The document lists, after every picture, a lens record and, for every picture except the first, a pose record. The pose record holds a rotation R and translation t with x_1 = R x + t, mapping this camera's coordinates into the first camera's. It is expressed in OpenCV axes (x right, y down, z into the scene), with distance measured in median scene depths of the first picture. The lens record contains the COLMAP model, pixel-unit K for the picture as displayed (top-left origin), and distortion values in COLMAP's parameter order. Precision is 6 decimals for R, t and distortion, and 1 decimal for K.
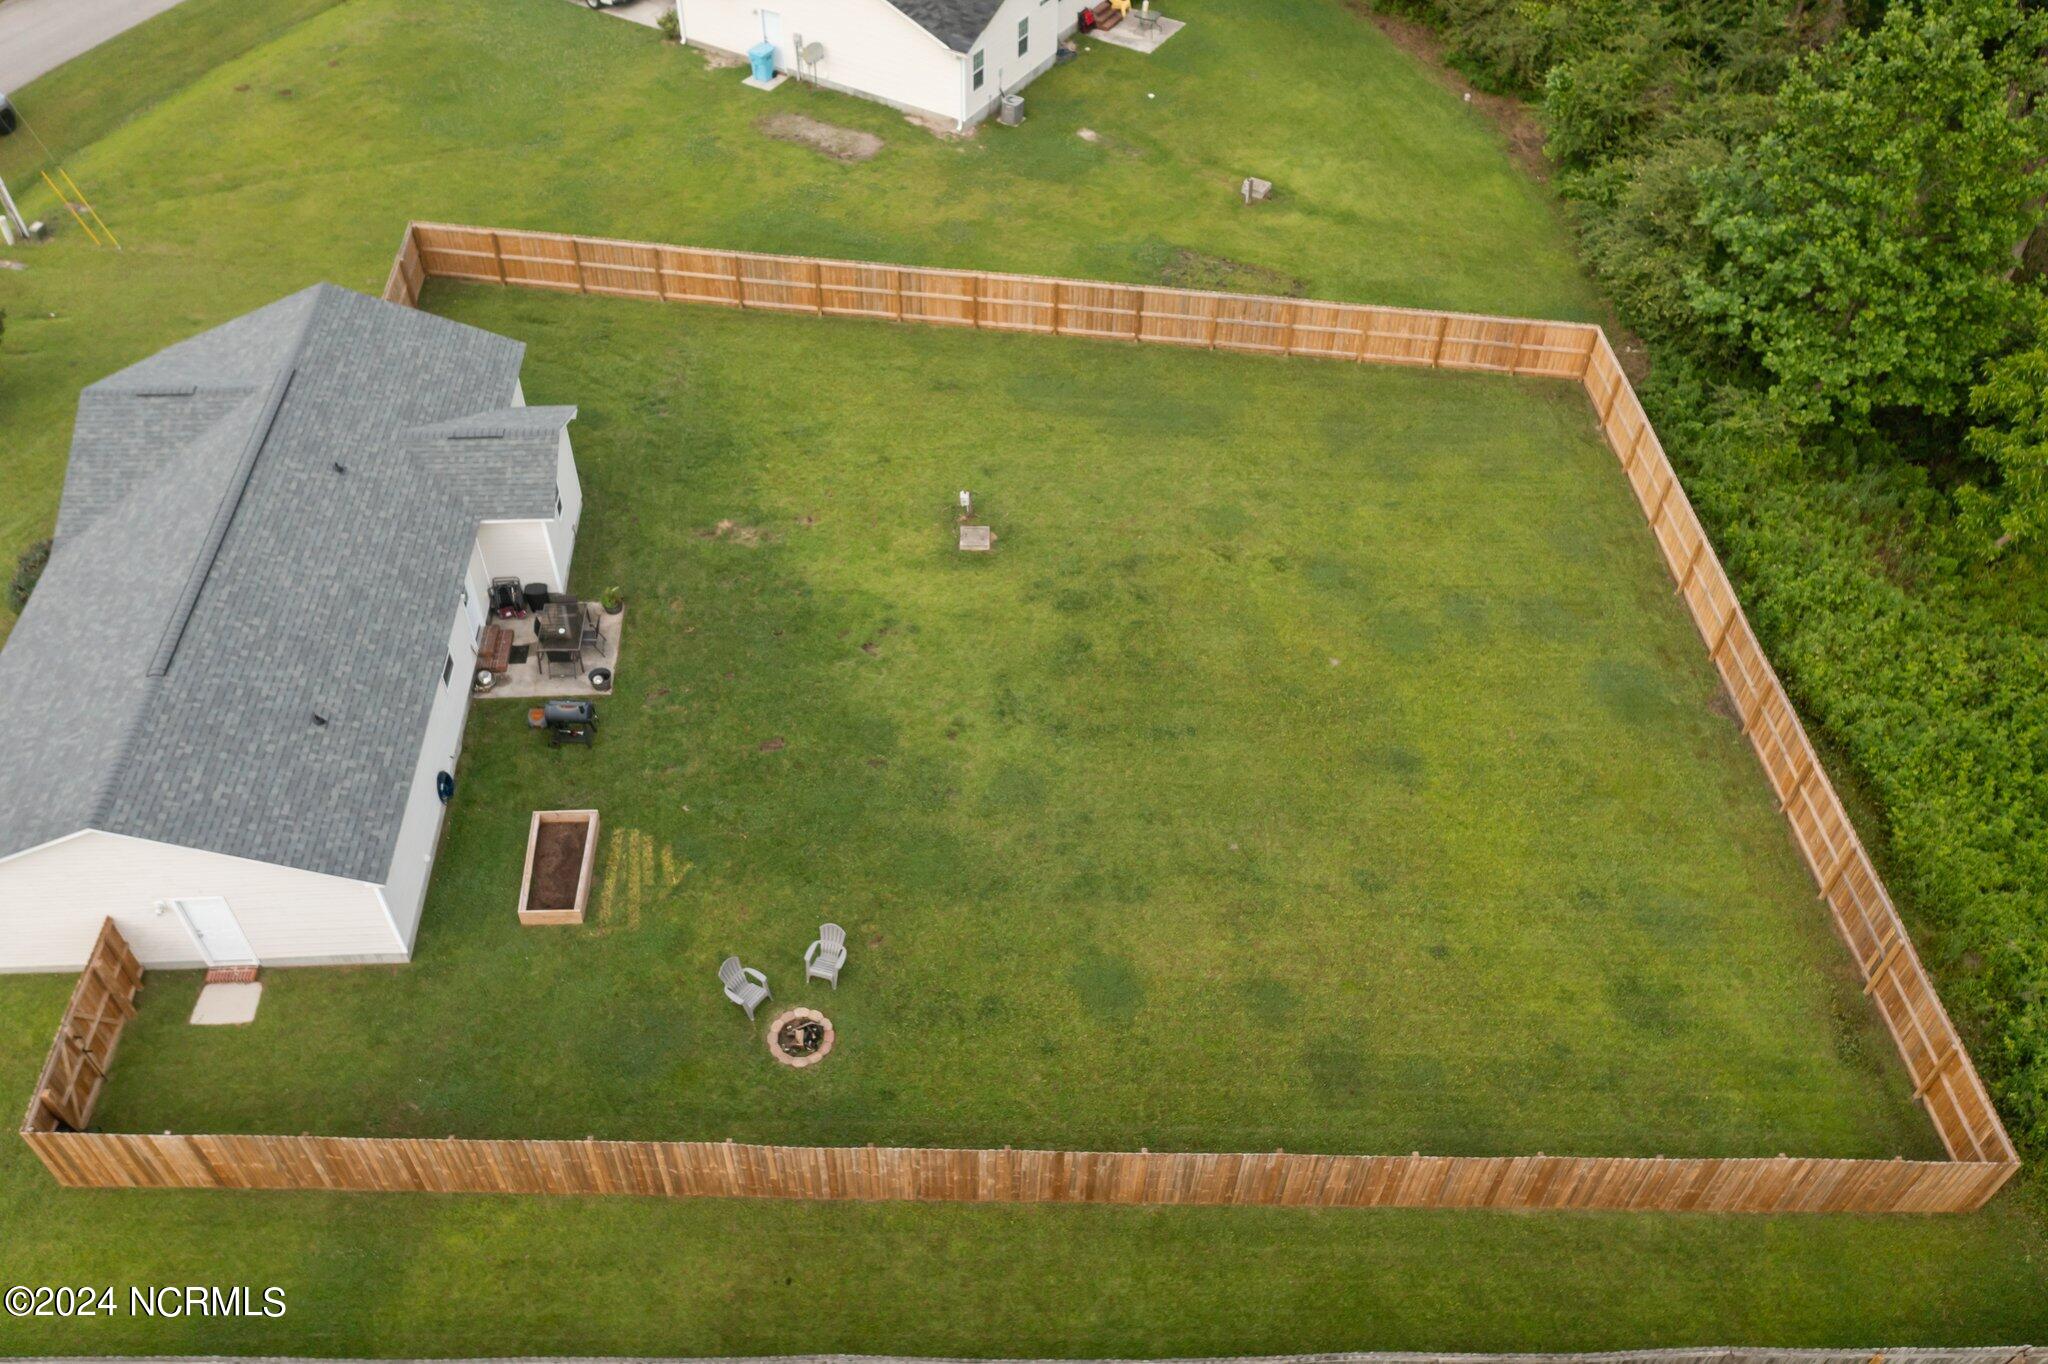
lens RADIAL K [[1640.0, 0, 1018.7], [0, 1640.0, 684.2], [0, 0, 1]] dist [-0.002836, 0.000831]
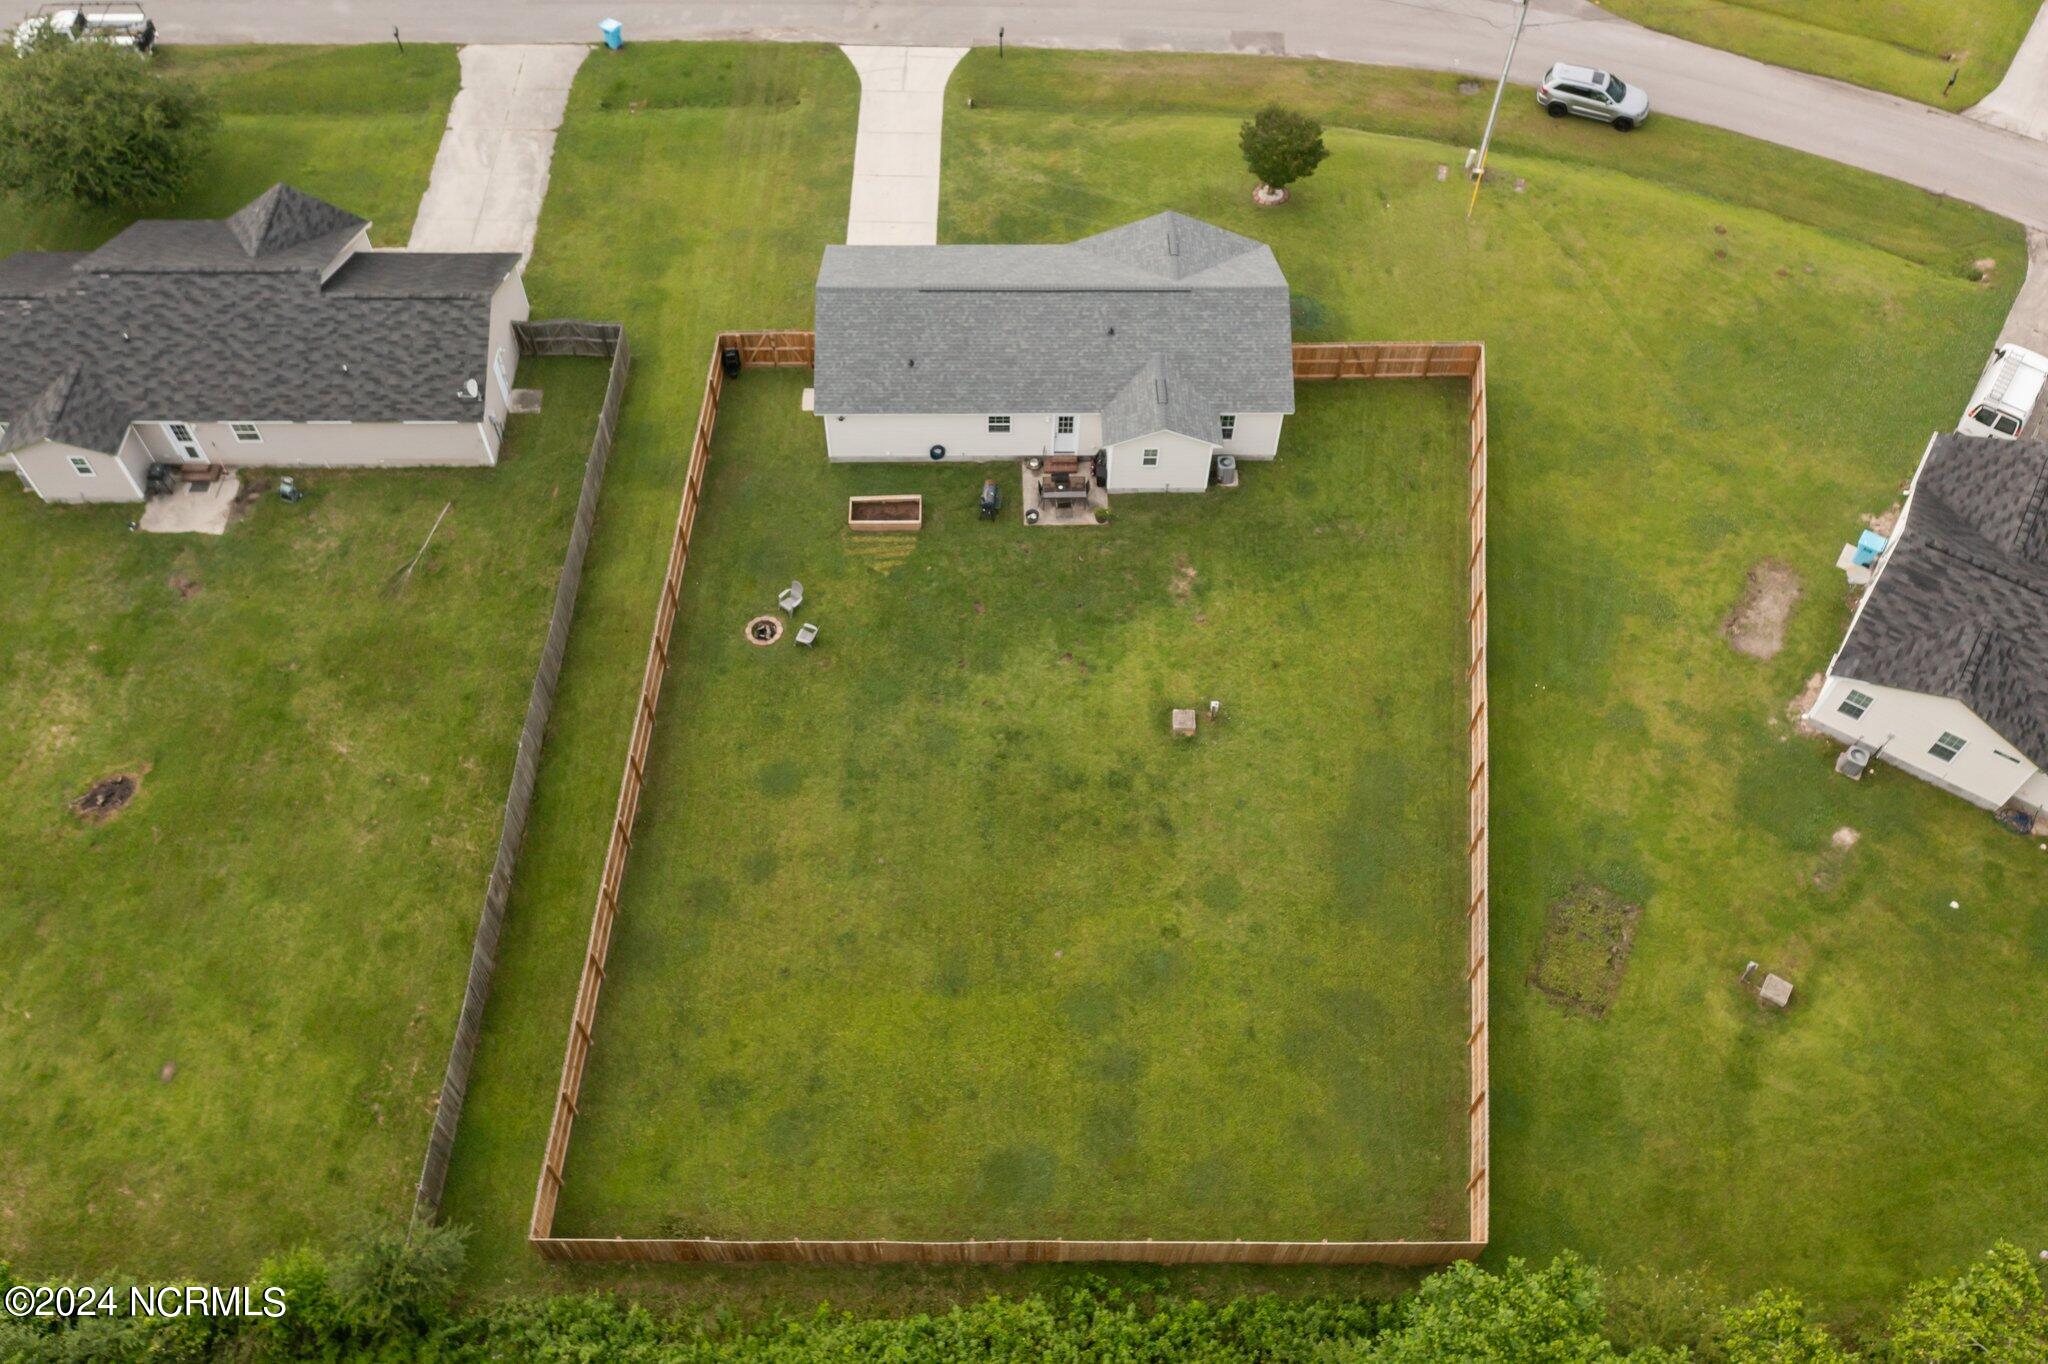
lens RADIAL K [[1624.6, 0, 1015.1], [0, 1624.6, 684.5], [0, 0, 1]] dist [-0.009857, -0.004772]
pose [[-0.043253, 0.808620, -0.586740, 0.746477], [-0.724073, 0.379276, 0.576079, -0.778444], [0.688366, 0.449760, 0.569095, 0.151381]]
